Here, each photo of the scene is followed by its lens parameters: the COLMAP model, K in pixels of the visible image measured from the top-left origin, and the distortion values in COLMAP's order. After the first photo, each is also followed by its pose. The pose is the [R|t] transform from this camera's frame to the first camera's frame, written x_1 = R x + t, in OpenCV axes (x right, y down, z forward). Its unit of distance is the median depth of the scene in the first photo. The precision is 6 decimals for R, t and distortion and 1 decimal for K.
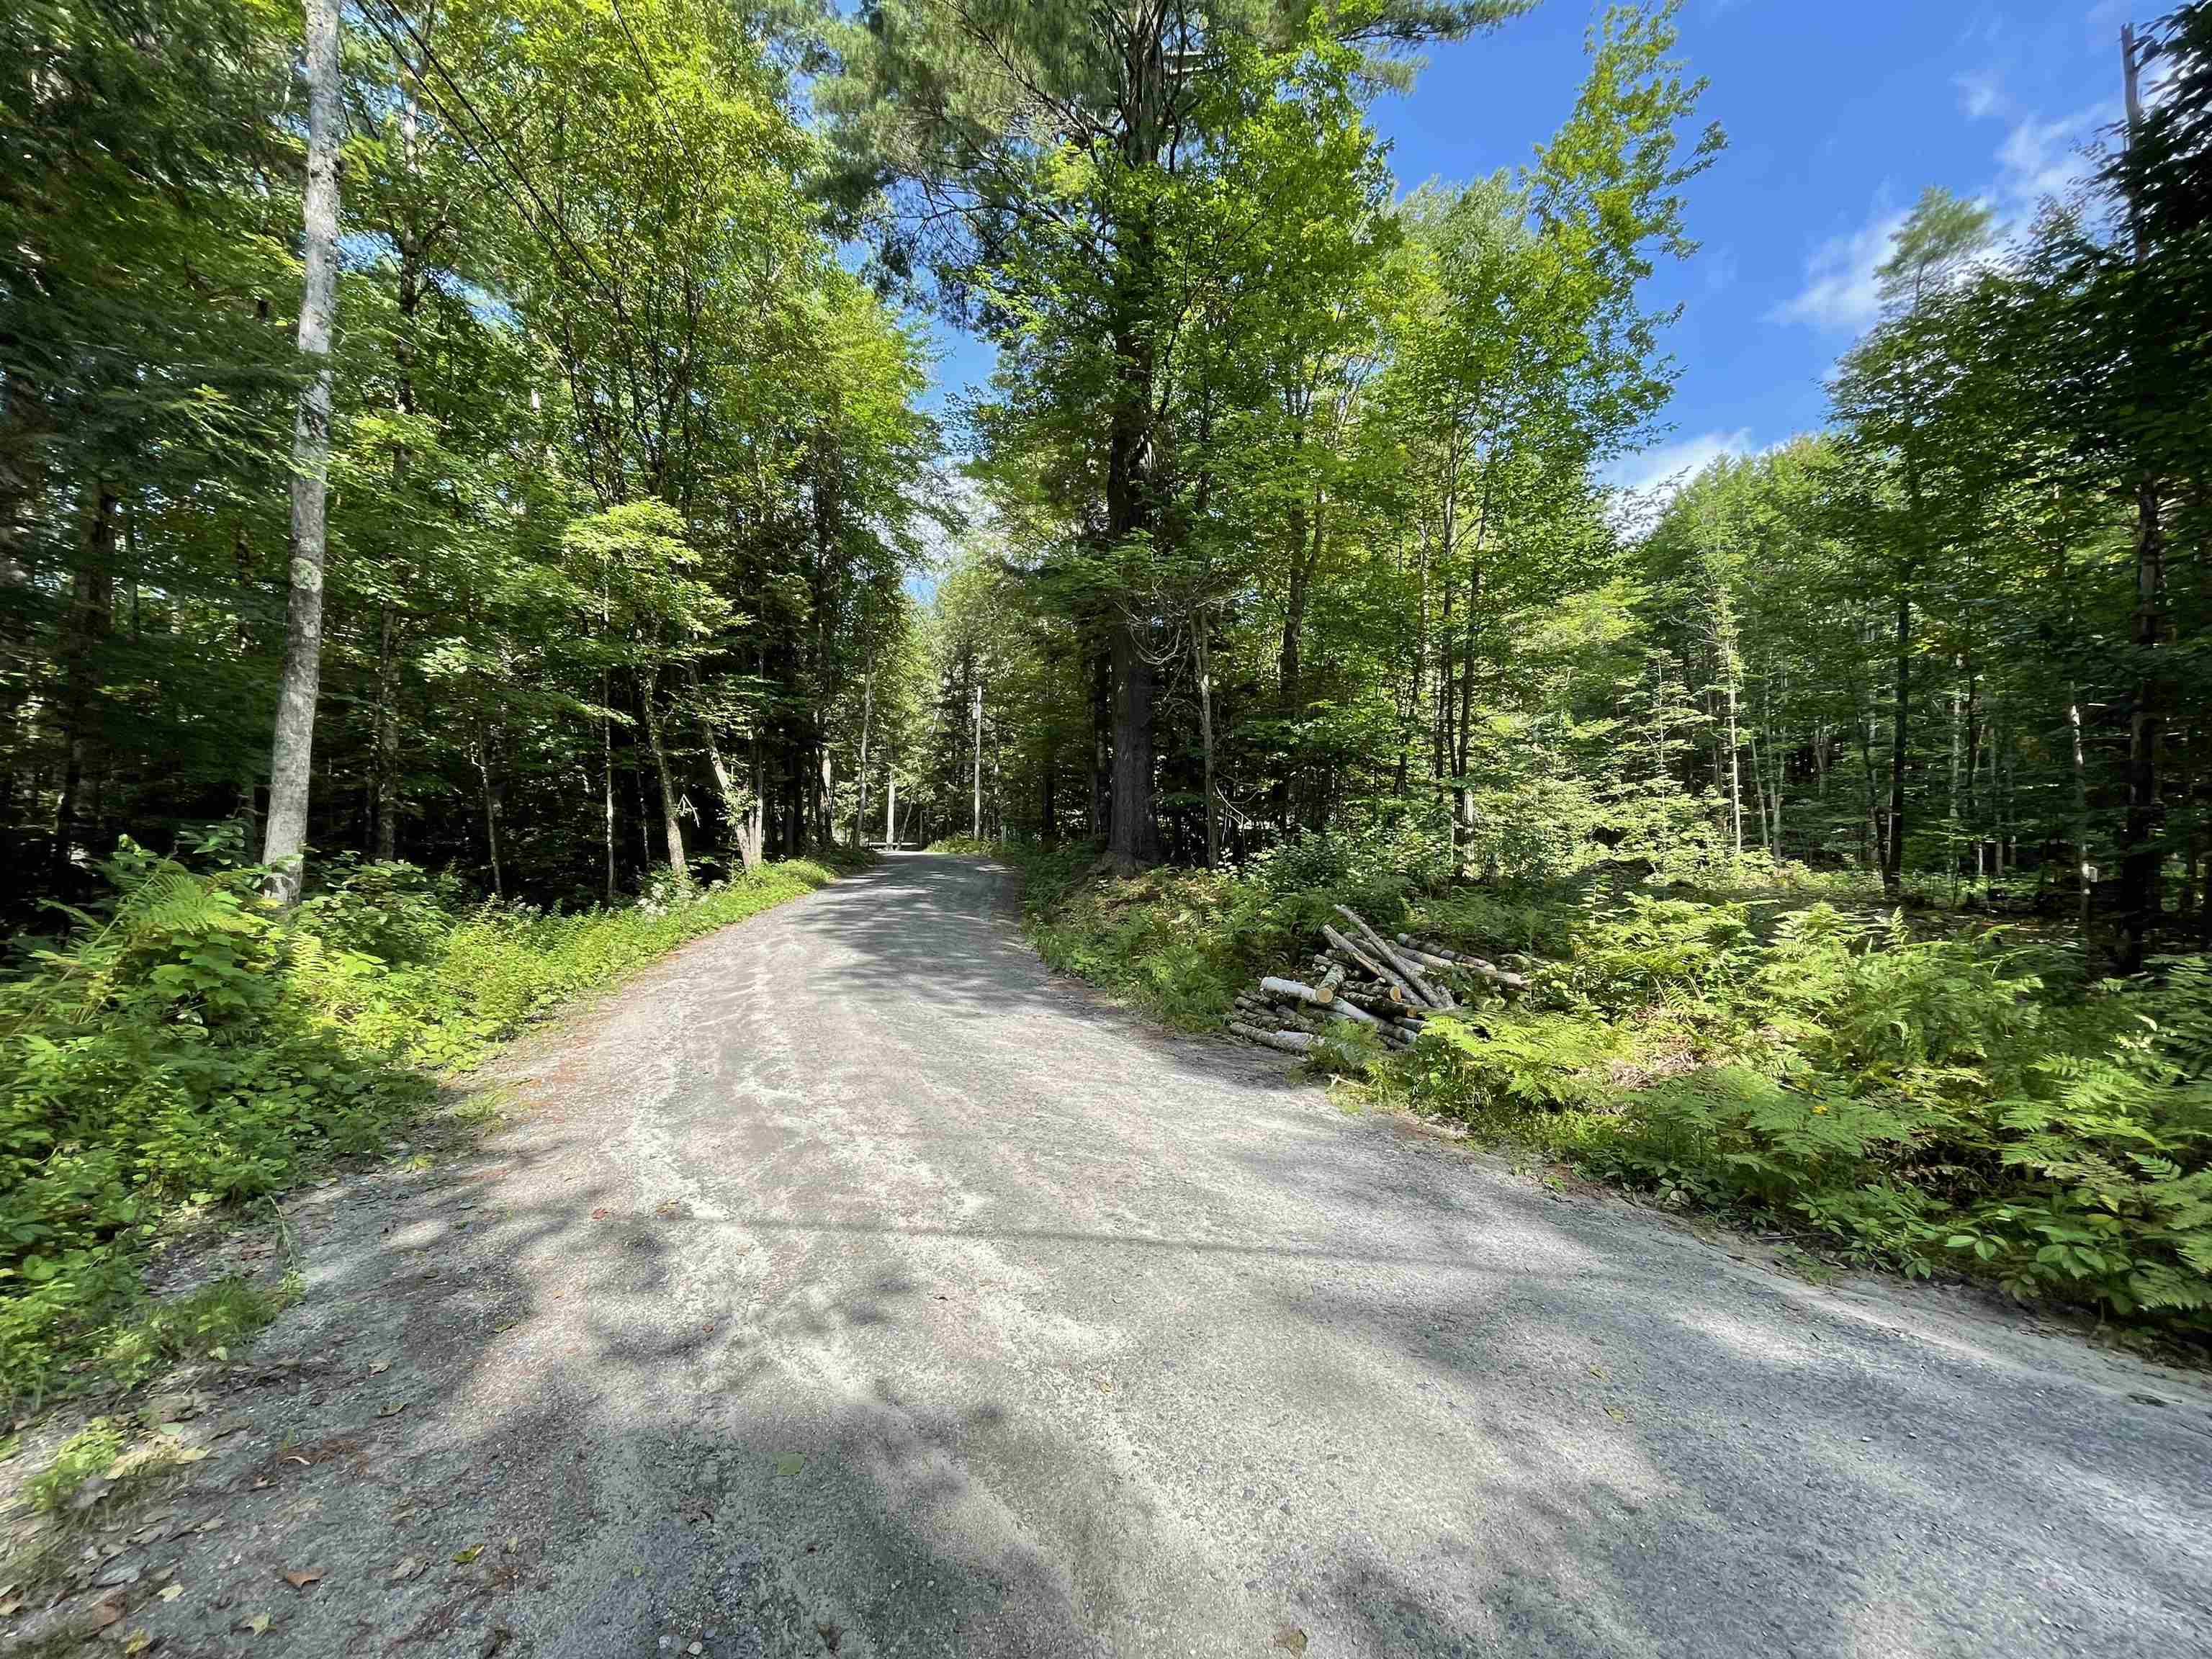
lens RADIAL K [[891.1, 0, 1099.3], [0, 891.1, 834.4], [0, 0, 1]] dist [-0.003138, -0.000488]
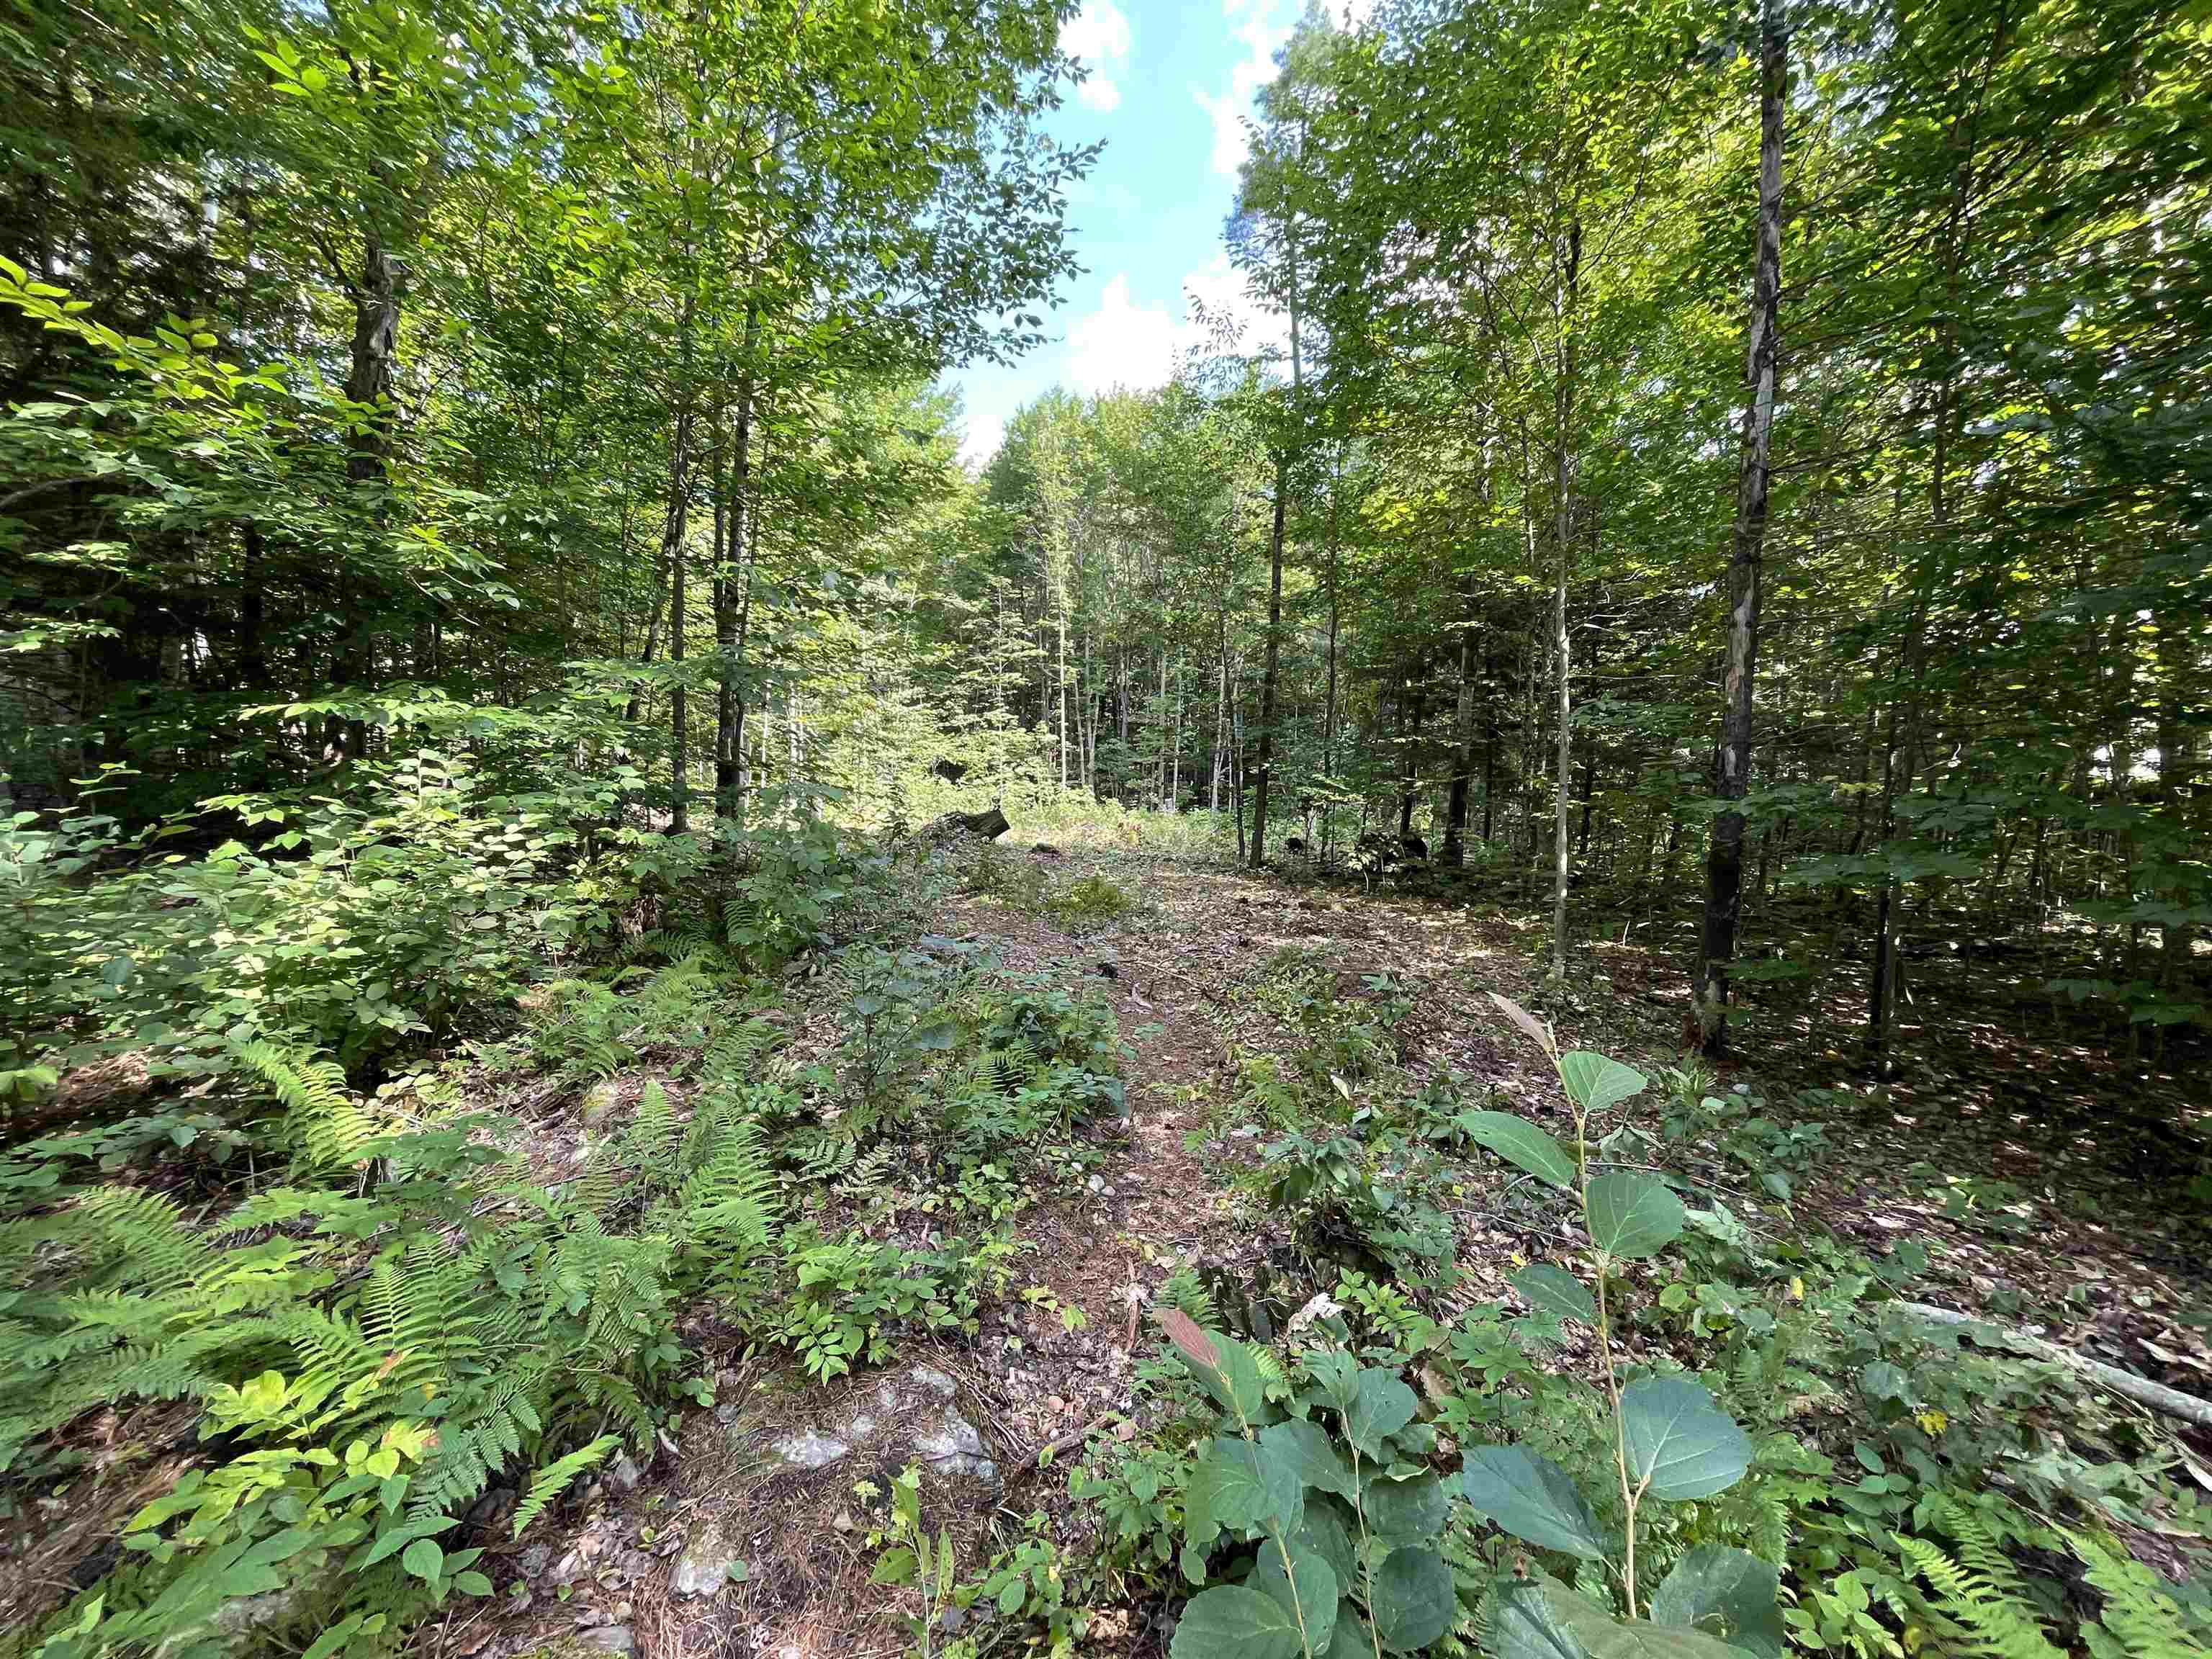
lens RADIAL K [[891.1, 0, 1105.6], [0, 891.1, 833.4], [0, 0, 1]] dist [-0.003138, -0.000488]
pose [[0.768139, -0.027055, 0.639711, 0.207028], [-0.026783, 0.996875, 0.074321, -0.012072], [-0.639722, -0.074222, 0.765014, 0.378164]]
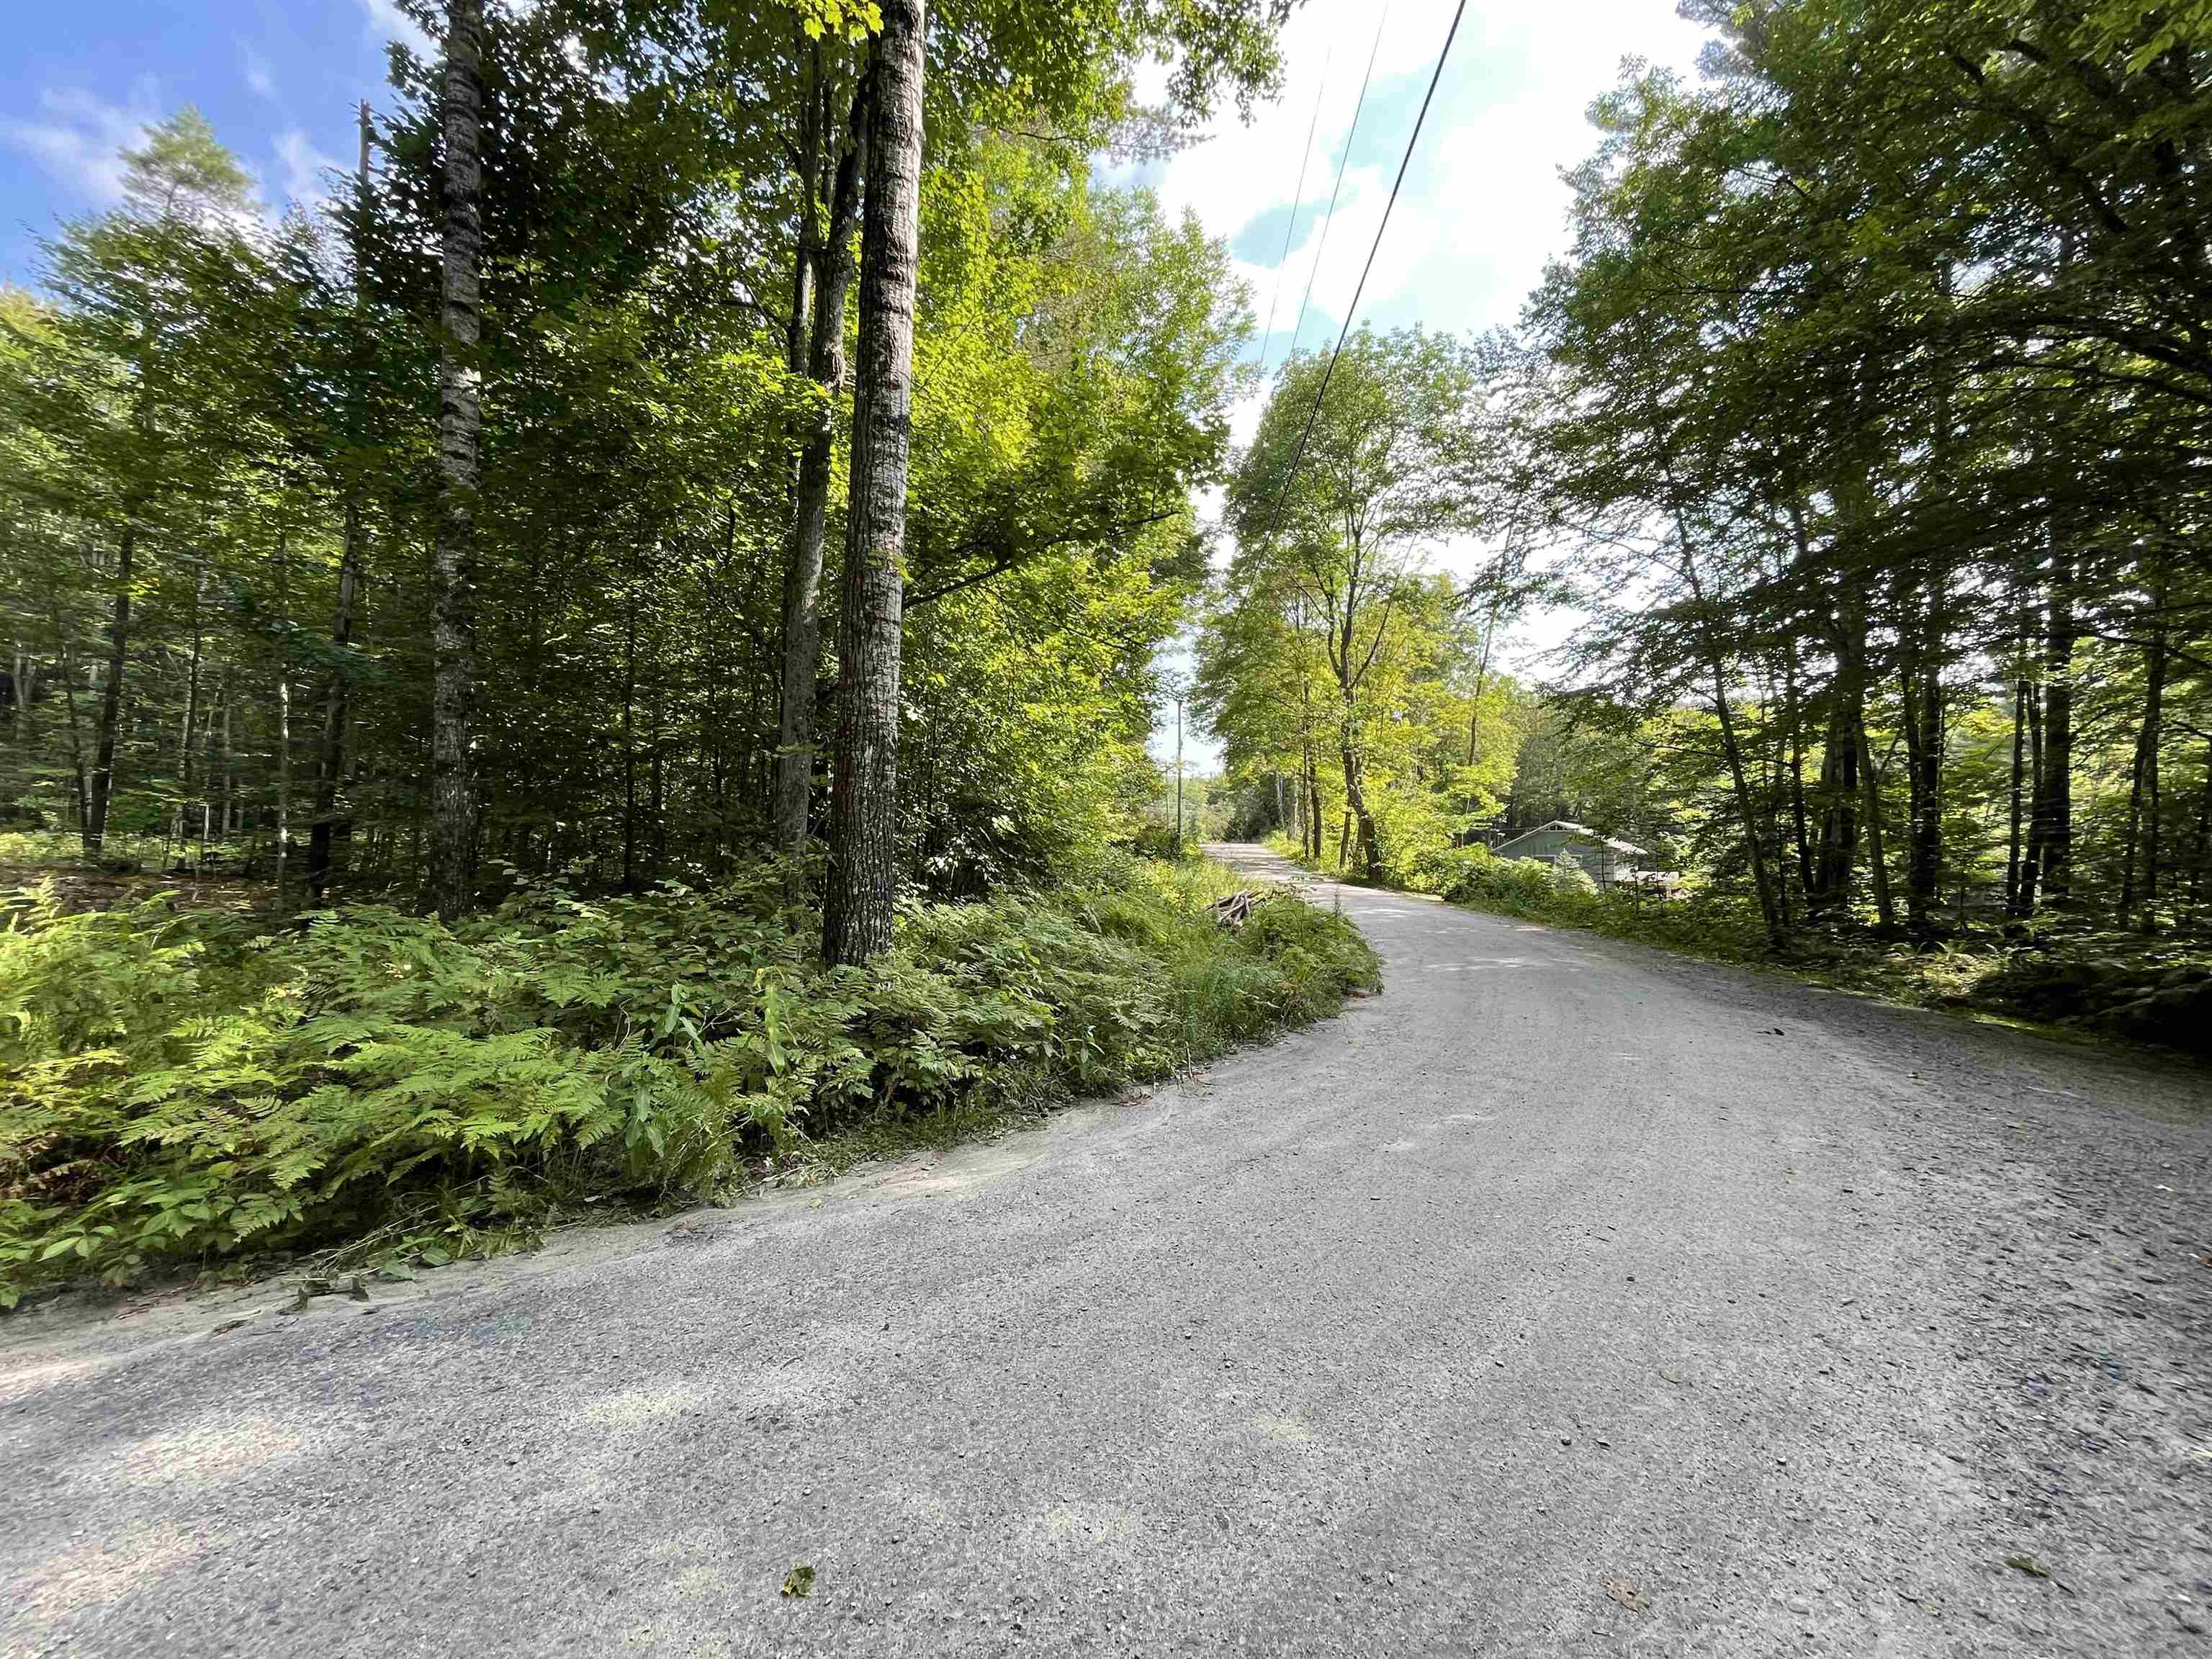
lens RADIAL K [[891.1, 0, 1094.3], [0, 891.1, 832.9], [0, 0, 1]] dist [-0.003138, -0.000488]
pose [[0.013987, 0.016174, 0.999771, 0.023085], [-0.055494, 0.998341, -0.015375, -0.001248], [-0.998361, -0.055266, 0.014861, -0.009196]]
